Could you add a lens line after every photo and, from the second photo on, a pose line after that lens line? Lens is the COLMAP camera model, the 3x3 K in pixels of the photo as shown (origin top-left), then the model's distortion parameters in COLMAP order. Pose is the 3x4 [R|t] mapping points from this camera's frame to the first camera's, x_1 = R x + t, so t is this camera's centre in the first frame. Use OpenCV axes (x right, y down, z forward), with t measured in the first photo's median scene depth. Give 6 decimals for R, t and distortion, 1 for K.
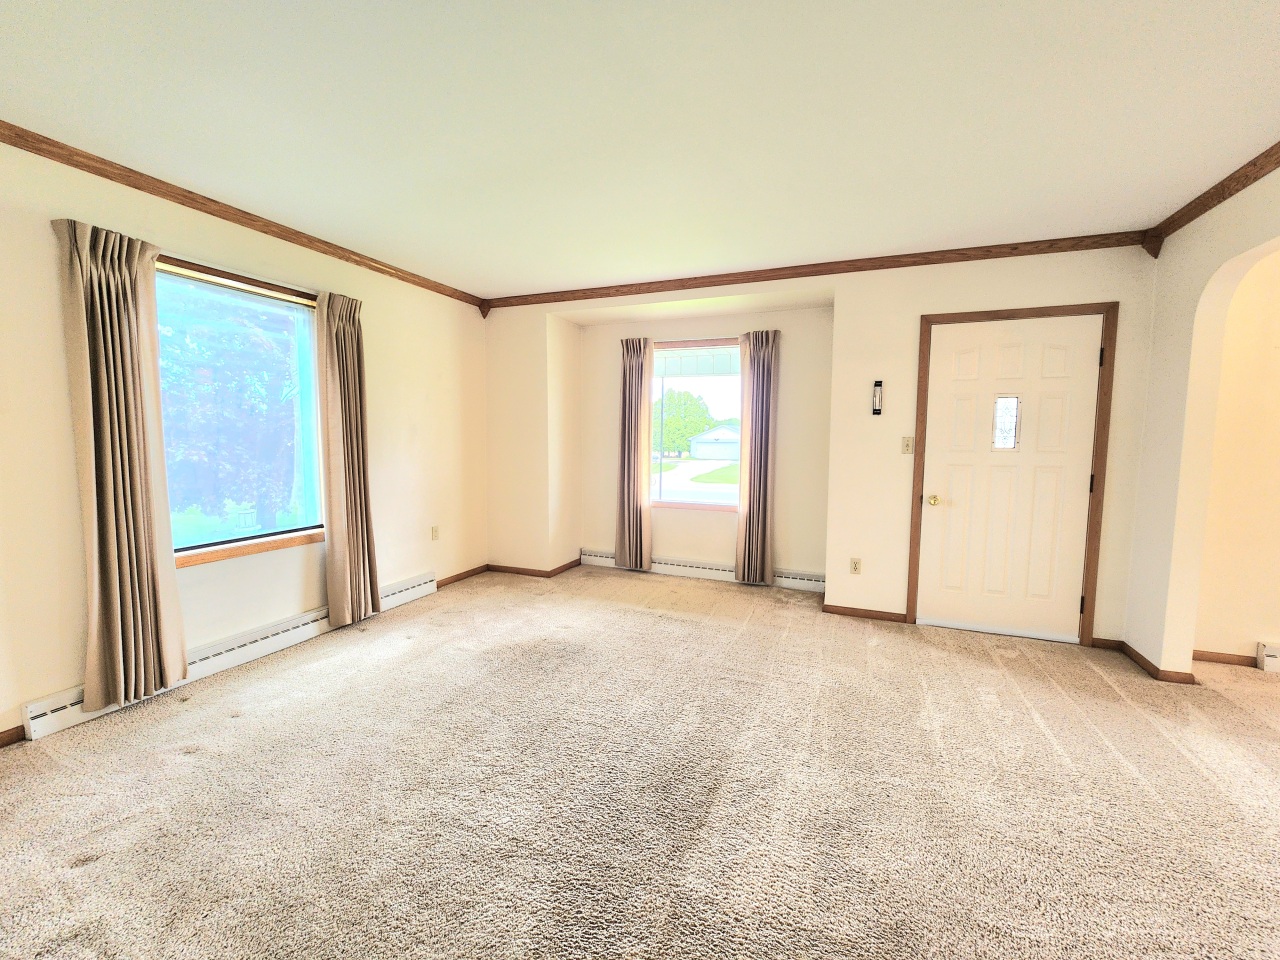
lens RADIAL K [[527.8, 0, 640.8], [0, 527.8, 479.9], [0, 0, 1]] dist [-0.002061, 0.002091]
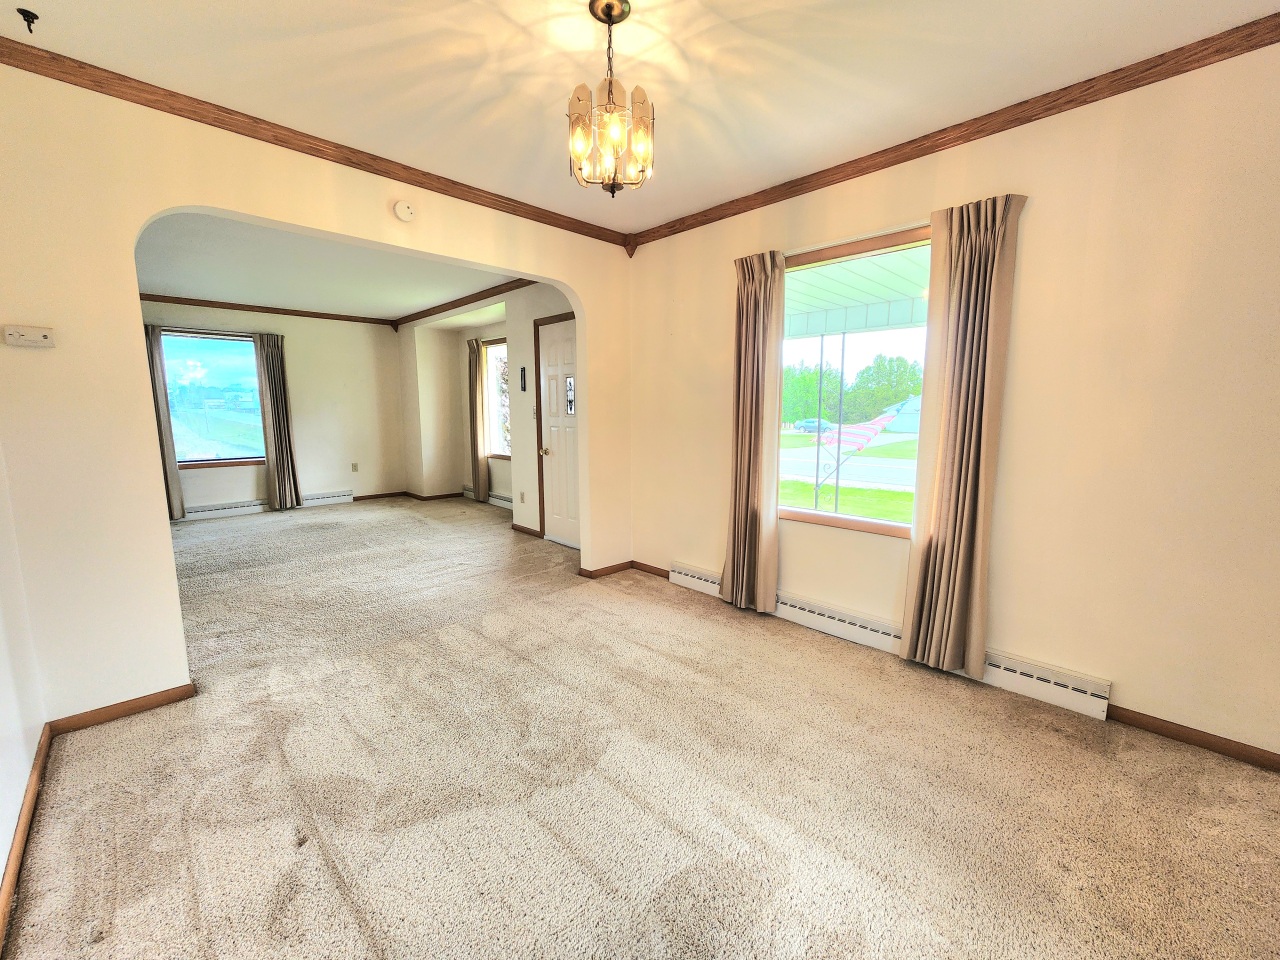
lens RADIAL K [[527.8, 0, 643.7], [0, 527.8, 484.9], [0, 0, 1]] dist [-0.002061, 0.002091]
pose [[0.914337, 0.050142, -0.401838, 1.393253], [-0.025732, 0.997493, 0.065918, 0.027768], [0.404136, -0.049931, 0.913335, -0.197336]]
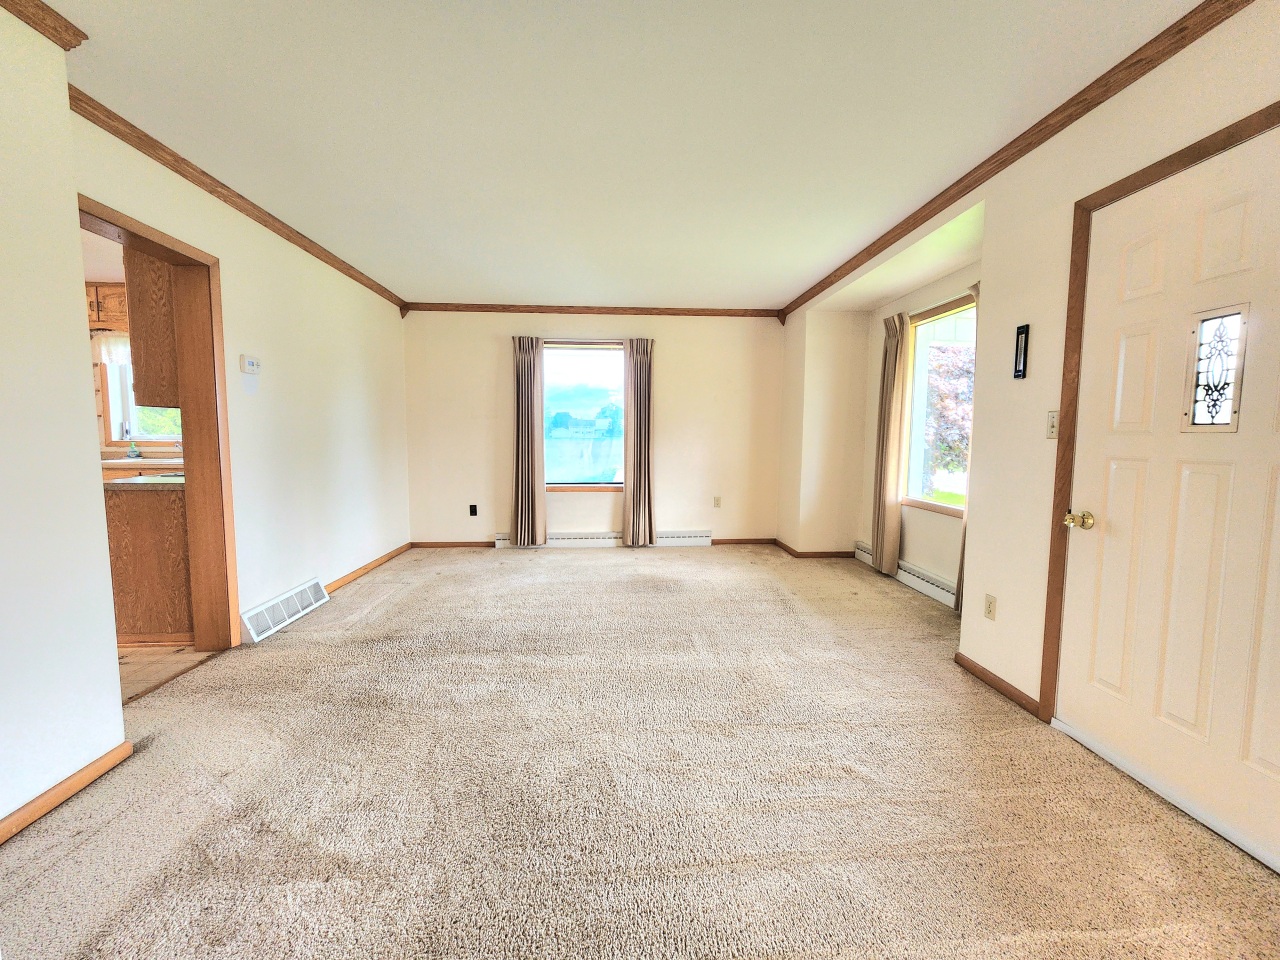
lens RADIAL K [[527.8, 0, 644.6], [0, 527.8, 481.7], [0, 0, 1]] dist [-0.002061, 0.002091]
pose [[0.434857, 0.072604, -0.897568, 0.872899], [-0.074621, 0.996222, 0.044431, 0.007342], [0.897402, 0.047656, 0.438632, 0.326049]]
